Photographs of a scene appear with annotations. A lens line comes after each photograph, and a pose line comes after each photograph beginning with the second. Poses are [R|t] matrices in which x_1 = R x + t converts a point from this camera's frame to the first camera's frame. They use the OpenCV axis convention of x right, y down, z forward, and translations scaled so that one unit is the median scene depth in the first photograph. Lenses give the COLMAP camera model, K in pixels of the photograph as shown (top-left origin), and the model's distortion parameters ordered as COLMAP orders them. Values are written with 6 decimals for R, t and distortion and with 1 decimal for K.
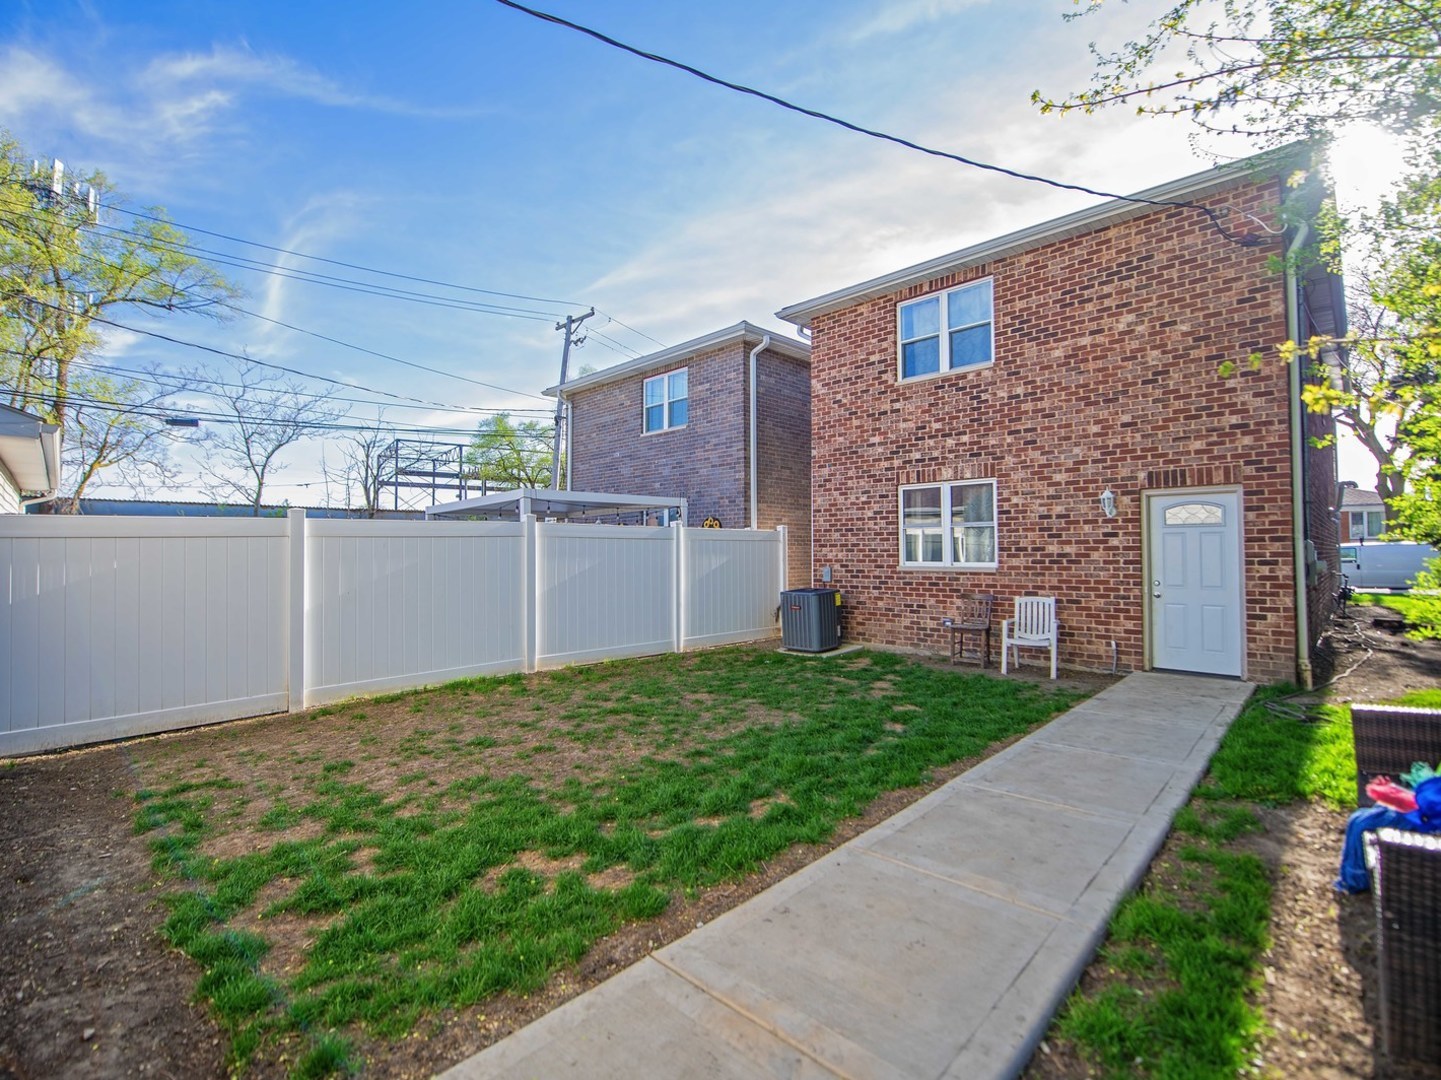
lens RADIAL K [[657.8, 0, 716.9], [0, 657.8, 555.4], [0, 0, 1]] dist [-0.017496, -0.002430]
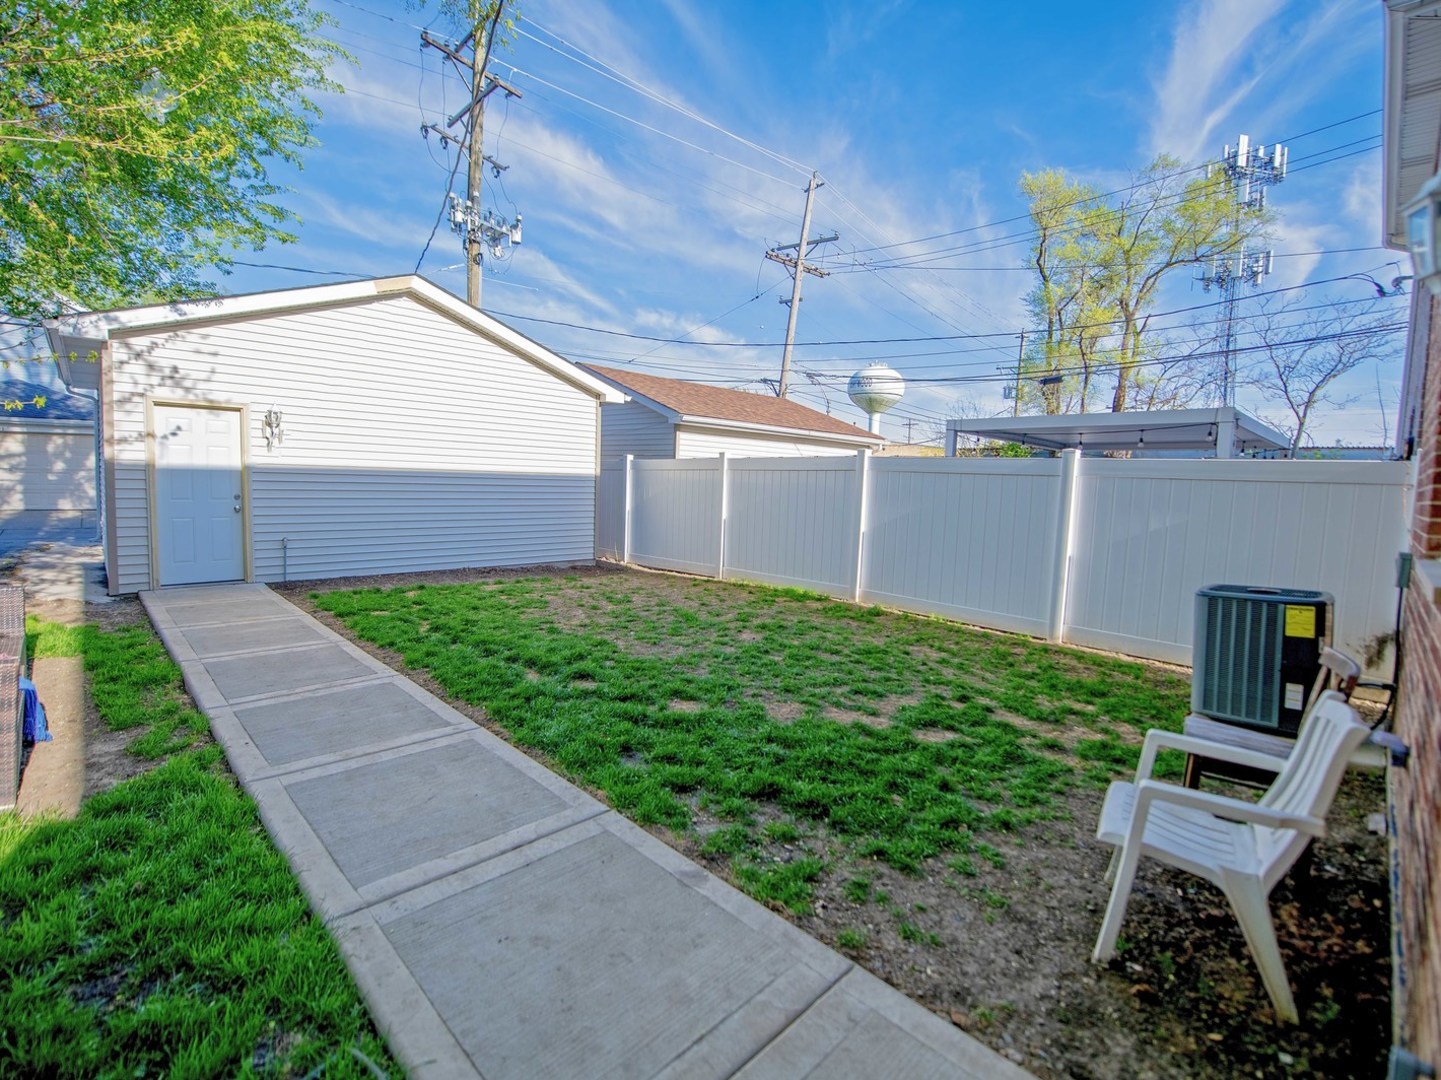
lens RADIAL K [[657.8, 0, 710.6], [0, 657.8, 539.8], [0, 0, 1]] dist [-0.017496, -0.002430]
pose [[-0.026839, 0.097232, -0.994900, 0.777620], [-0.047088, 0.994031, 0.098417, -0.012964], [0.998530, 0.049489, -0.022100, 0.832133]]
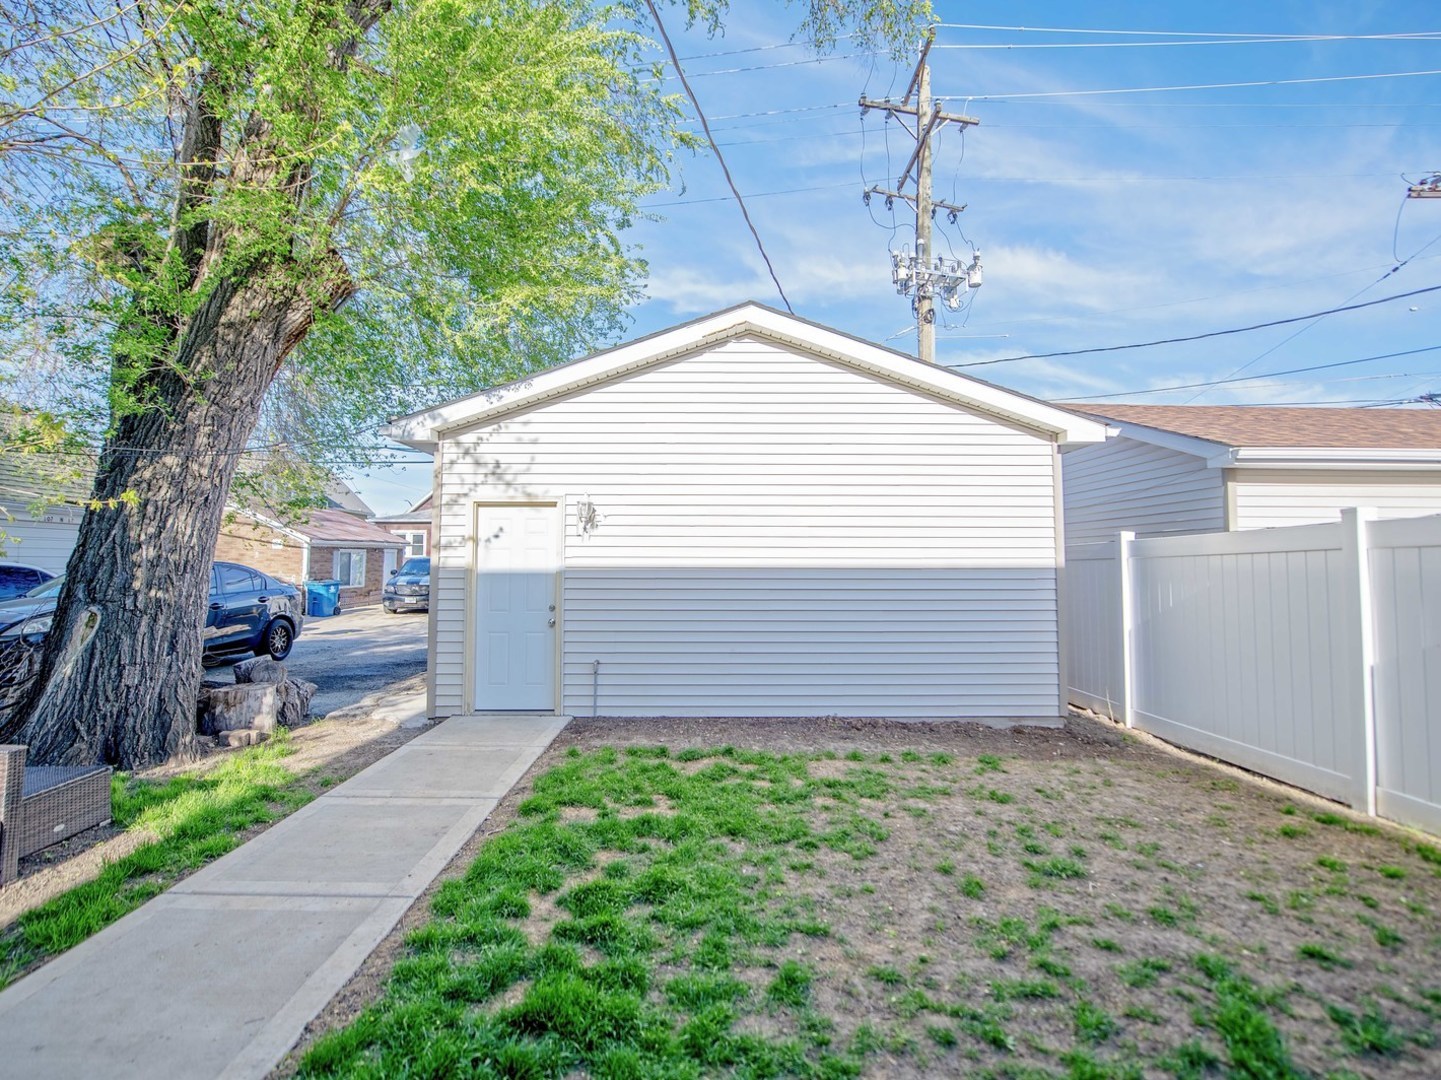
lens RADIAL K [[657.8, 0, 717.2], [0, 657.8, 530.9], [0, 0, 1]] dist [-0.017496, -0.002430]
pose [[-0.704035, -0.034426, -0.709331, 0.233036], [-0.008750, 0.999169, -0.039809, -0.012194], [0.710112, -0.021821, -0.703751, 0.821709]]
